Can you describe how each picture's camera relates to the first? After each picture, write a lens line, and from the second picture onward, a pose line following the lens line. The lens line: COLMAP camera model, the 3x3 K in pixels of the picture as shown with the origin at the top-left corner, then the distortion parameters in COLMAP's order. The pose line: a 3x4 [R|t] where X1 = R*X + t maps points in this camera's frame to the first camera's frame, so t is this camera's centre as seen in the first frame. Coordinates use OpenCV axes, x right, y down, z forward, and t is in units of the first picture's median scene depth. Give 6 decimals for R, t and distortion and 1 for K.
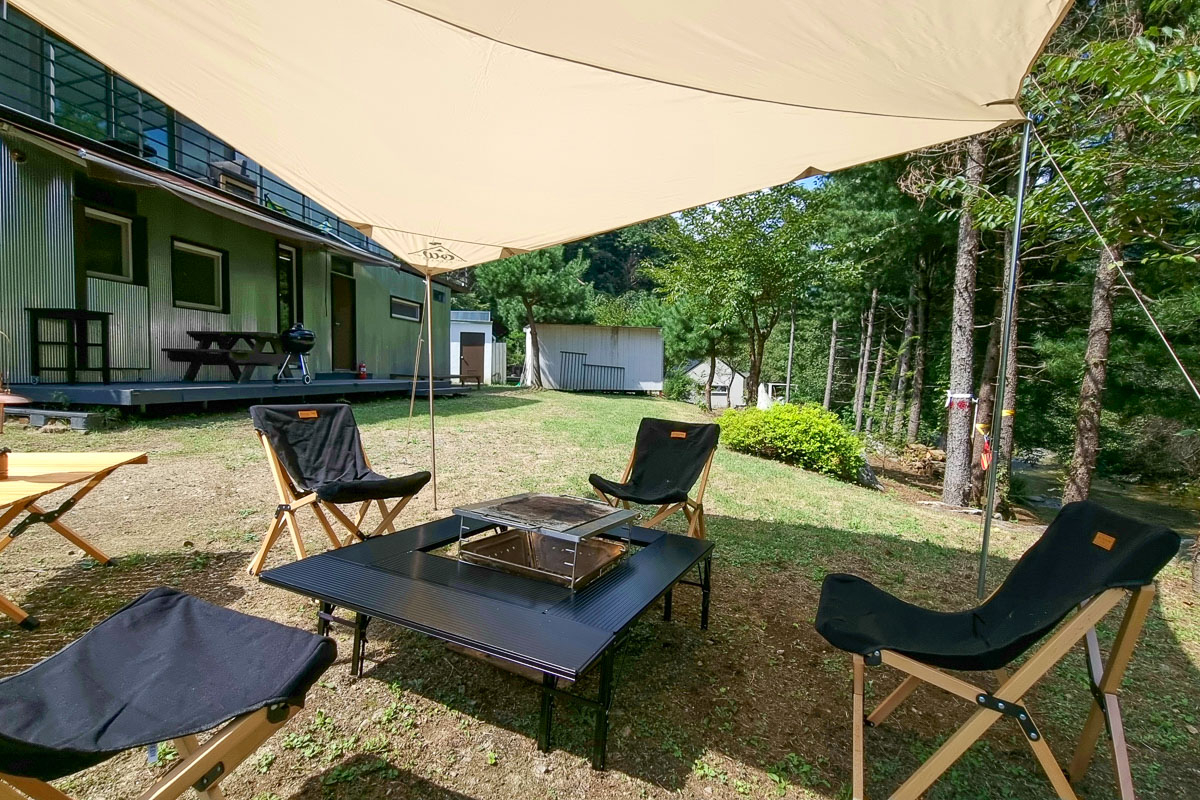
lens RADIAL K [[574.2, 0, 591.3], [0, 574.2, 395.7], [0, 0, 1]] dist [0.004728, -0.001368]
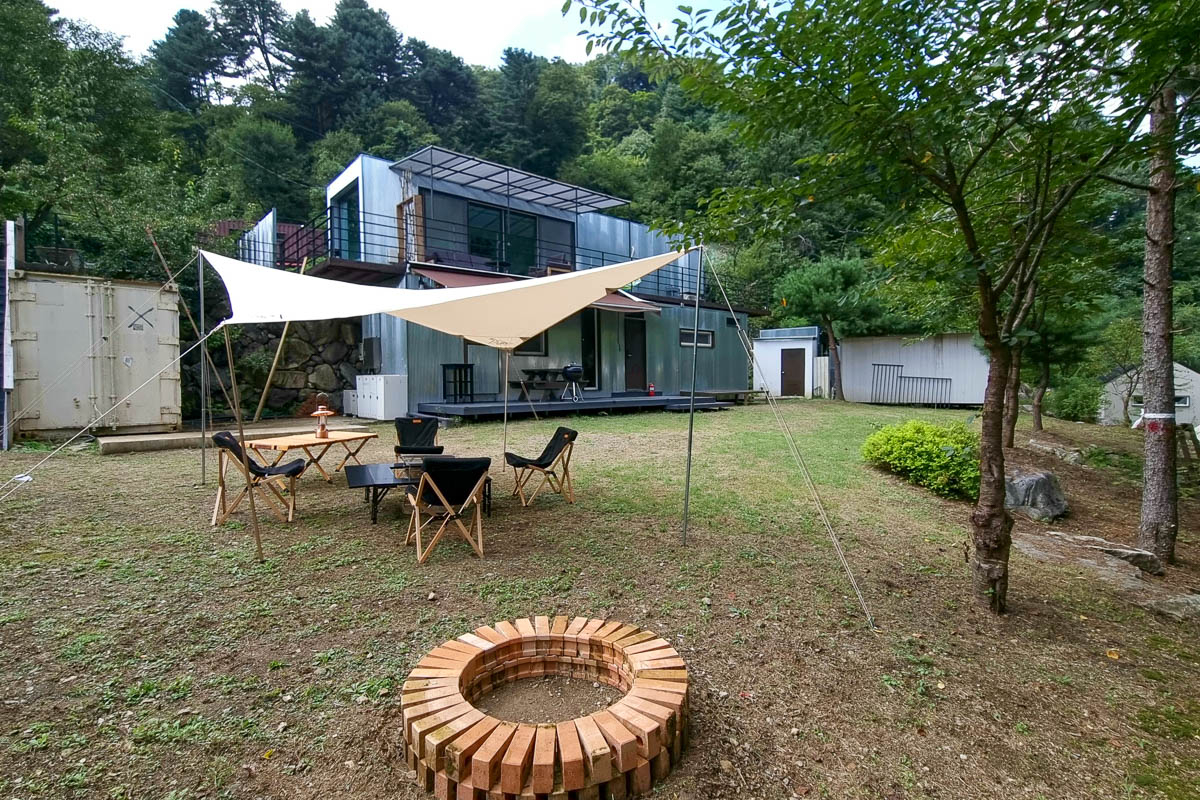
lens RADIAL K [[578.2, 0, 598.2], [0, 578.2, 396.8], [0, 0, 1]] dist [0.004933, -0.000805]
pose [[0.781428, -0.007659, -0.623949, 0.470480], [-0.002673, 0.999874, -0.015621, -0.010578], [0.623990, 0.013874, 0.781309, -0.135589]]
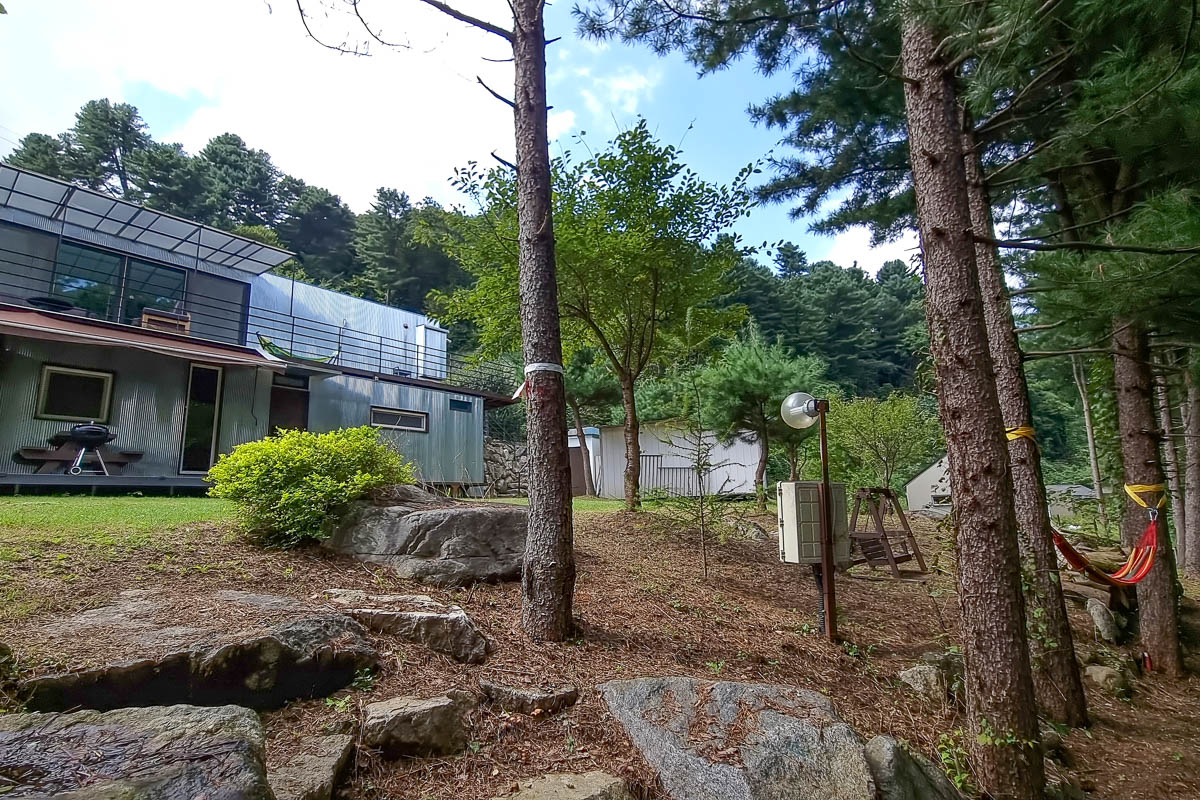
lens RADIAL K [[574.2, 0, 591.3], [0, 574.2, 395.7], [0, 0, 1]] dist [0.004728, -0.001368]
pose [[0.858648, -0.150655, -0.489925, 0.791892], [0.028056, 0.968211, -0.248558, 0.117001], [0.511797, 0.199678, 0.835579, 0.559442]]
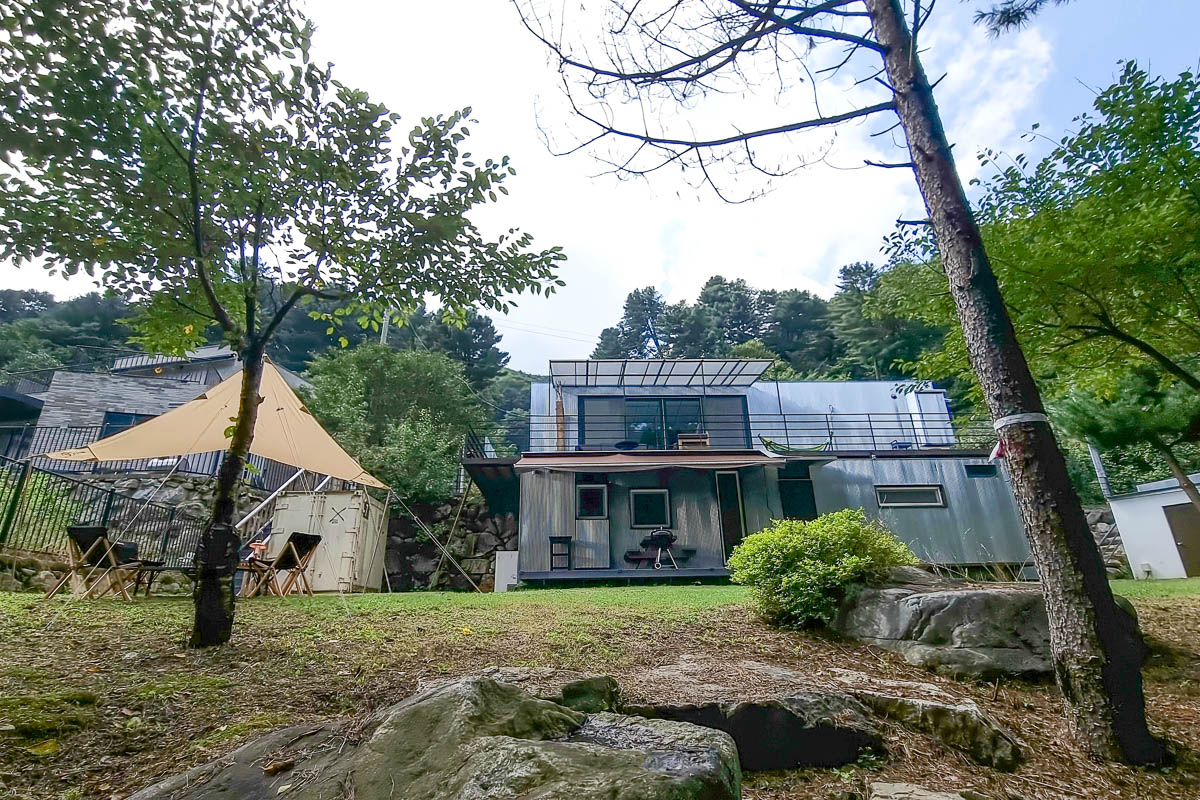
lens RADIAL K [[578.2, 0, 598.2], [0, 578.2, 396.8], [0, 0, 1]] dist [0.004933, -0.000805]
pose [[0.192020, -0.373322, -0.907612, 0.844451], [-0.020011, 0.923140, -0.383943, 0.124381], [0.981187, 0.091887, 0.169791, 0.563567]]
